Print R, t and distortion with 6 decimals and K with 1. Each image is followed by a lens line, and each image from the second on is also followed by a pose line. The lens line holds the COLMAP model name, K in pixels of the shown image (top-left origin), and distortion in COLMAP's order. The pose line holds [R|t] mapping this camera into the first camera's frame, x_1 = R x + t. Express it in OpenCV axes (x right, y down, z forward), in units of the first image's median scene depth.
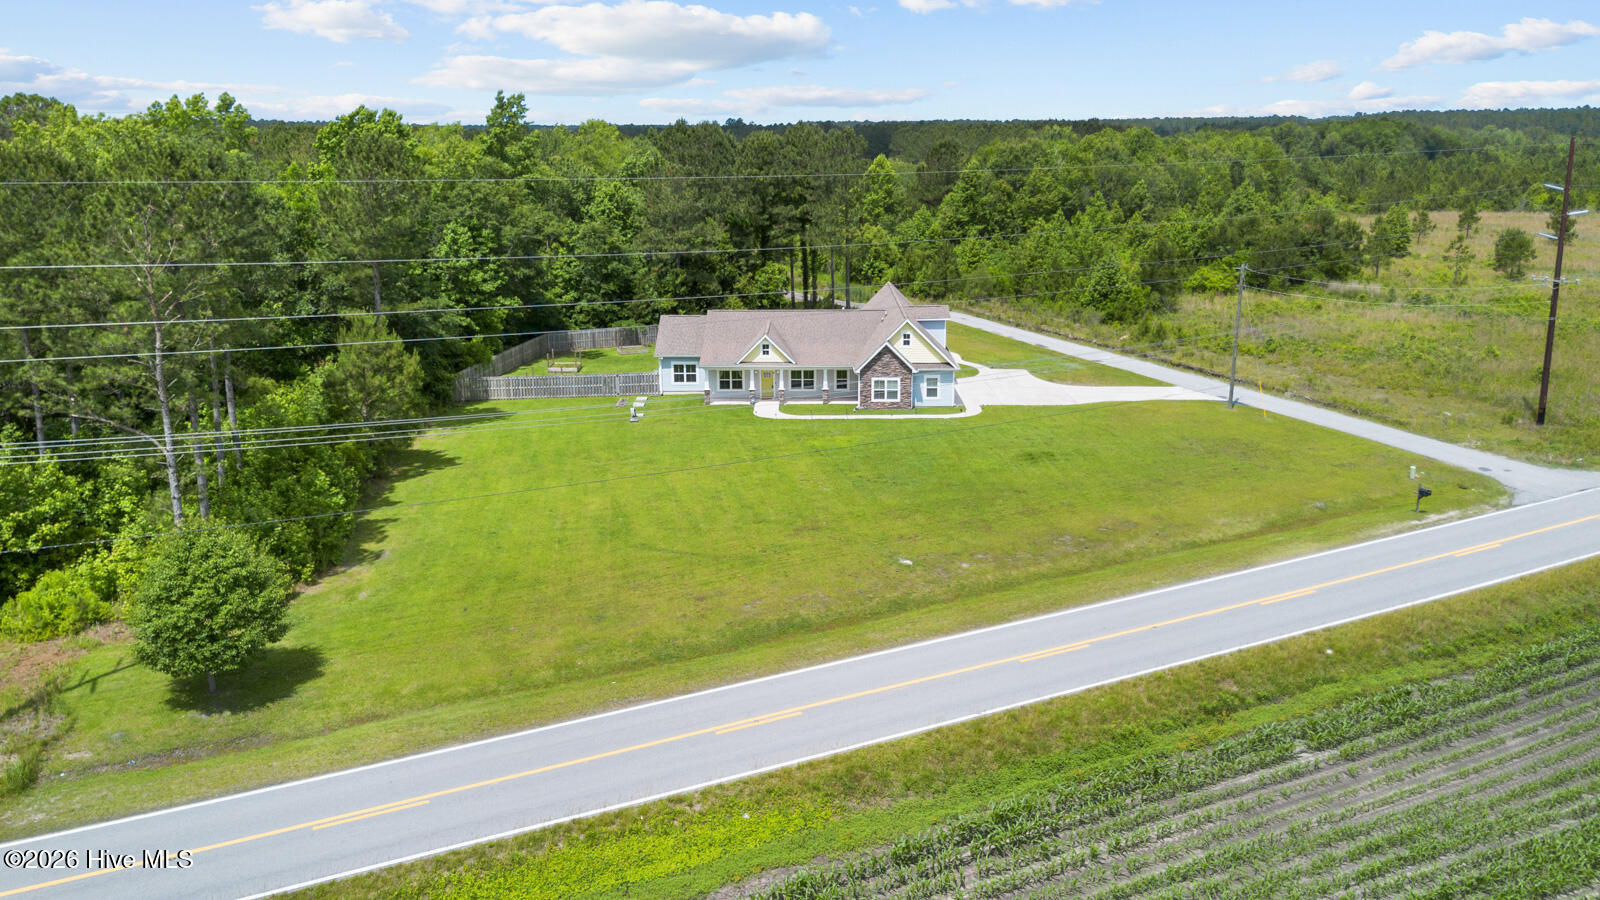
lens RADIAL K [[1132.6, 0, 800.0], [0, 1132.6, 450.0], [0, 0, 1]] dist [-0.002389, -0.002476]
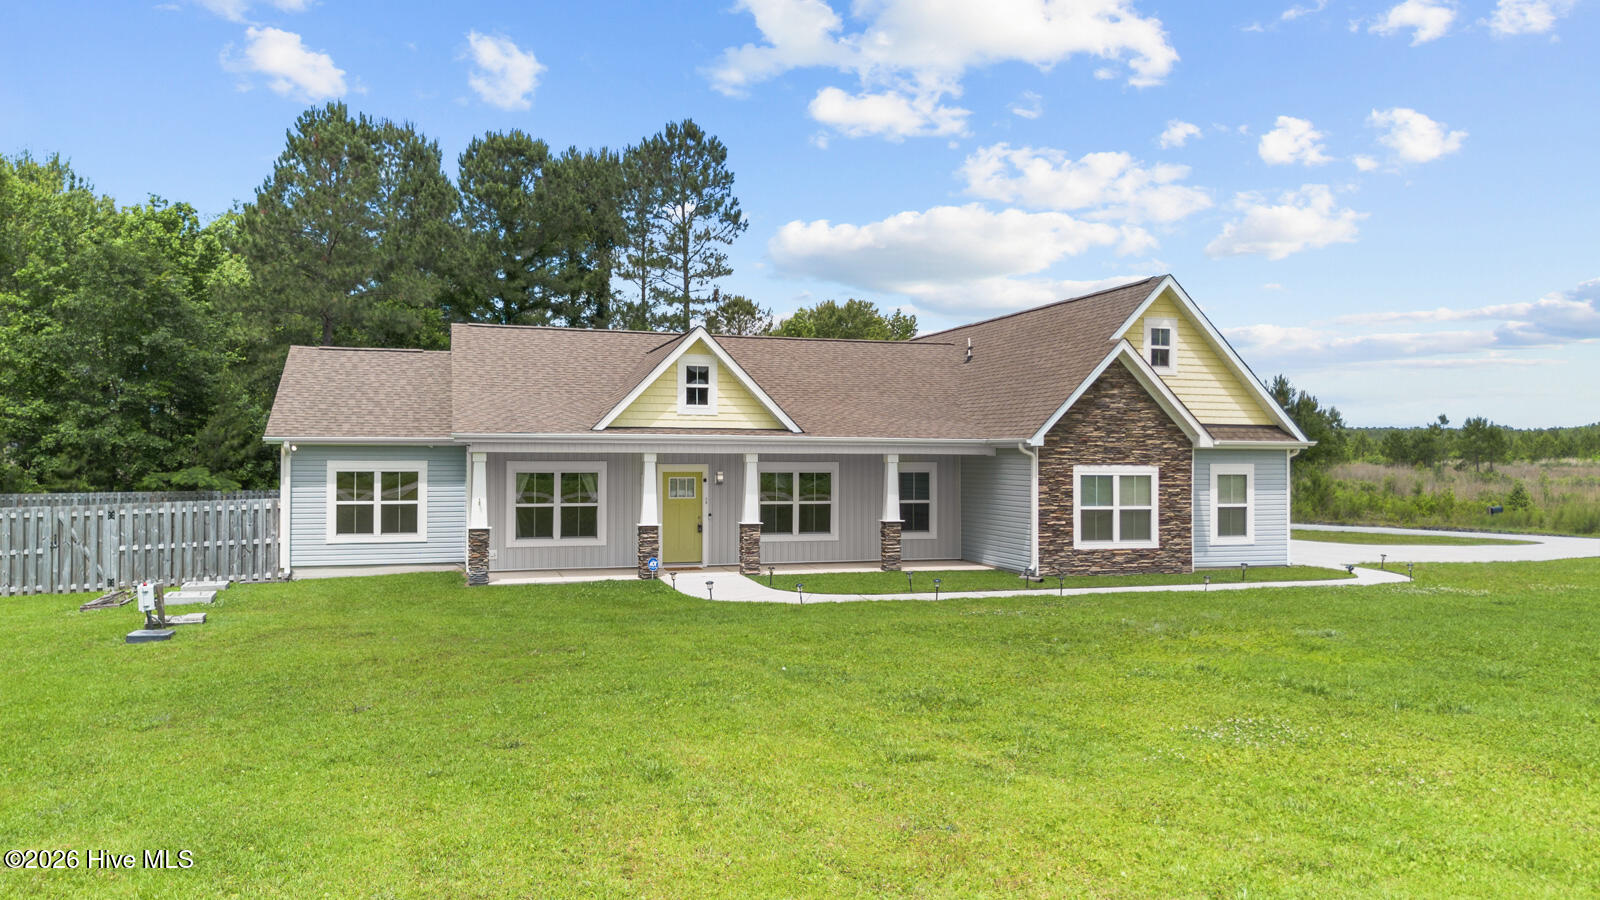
lens RADIAL K [[1134.1, 0, 800.0], [0, 1134.1, 450.0], [0, 0, 1]] dist [0.046375, -0.002806]
pose [[0.950713, 0.015810, 0.309669, -0.094315], [0.070486, 0.961534, -0.265489, 0.005695], [-0.301955, 0.274232, 0.913028, 0.732693]]
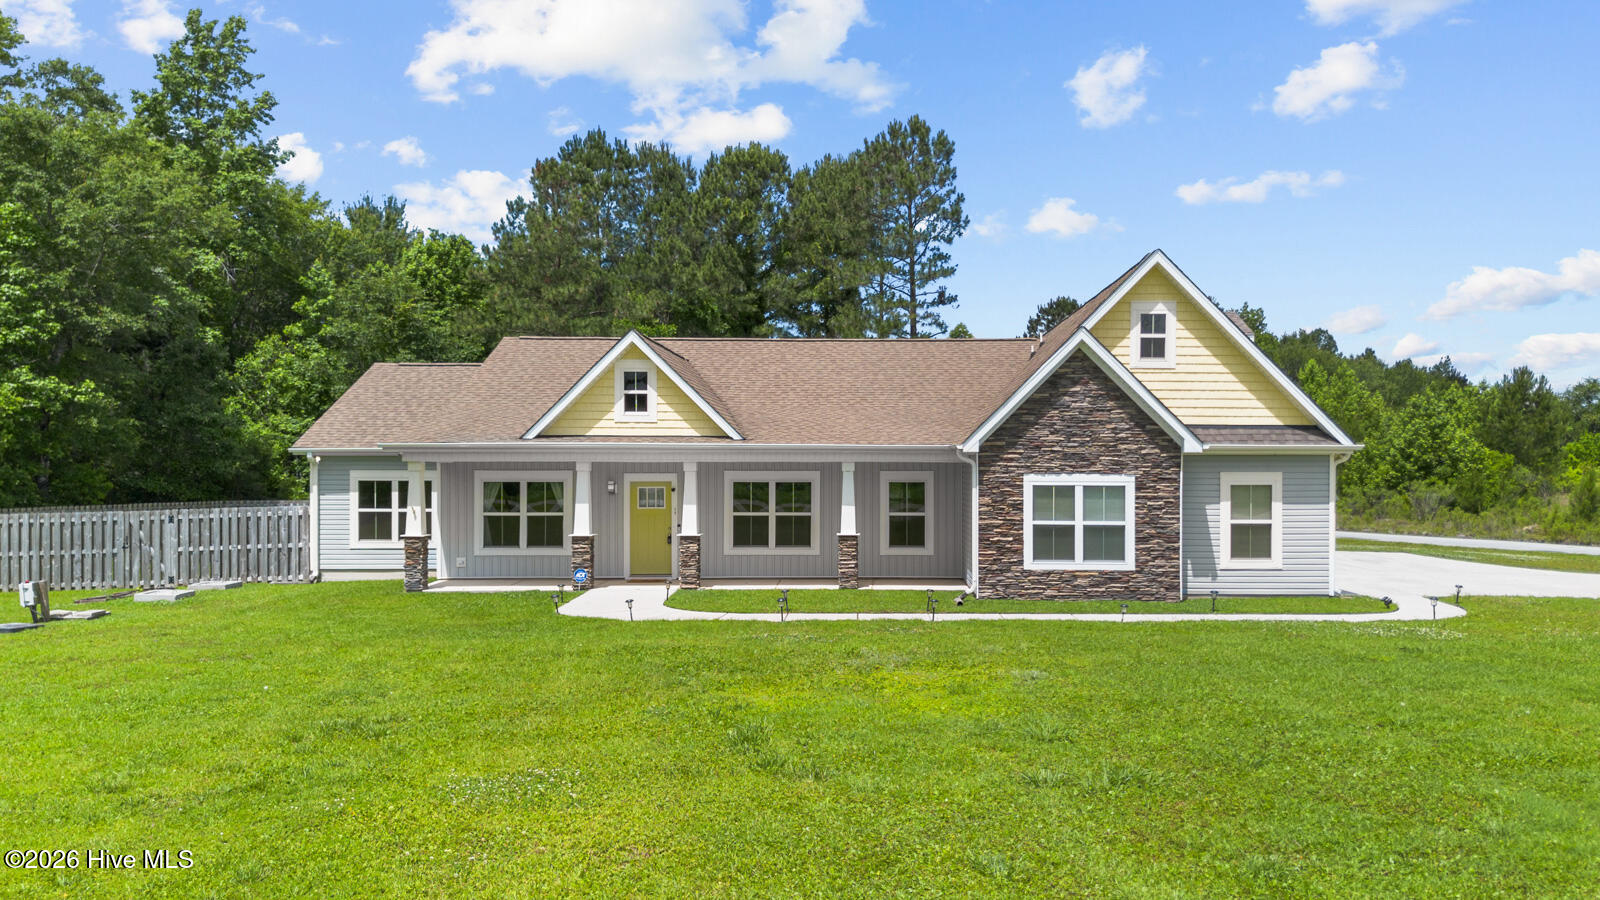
lens RADIAL K [[1152.8, 0, 886.0], [0, 1152.8, 484.7], [0, 0, 1]] dist [0.055970, -0.000082]
pose [[0.999689, 0.010649, 0.022559, 0.025171], [-0.004569, 0.967170, -0.254089, 0.005469], [-0.024524, 0.253907, 0.966918, 0.729024]]
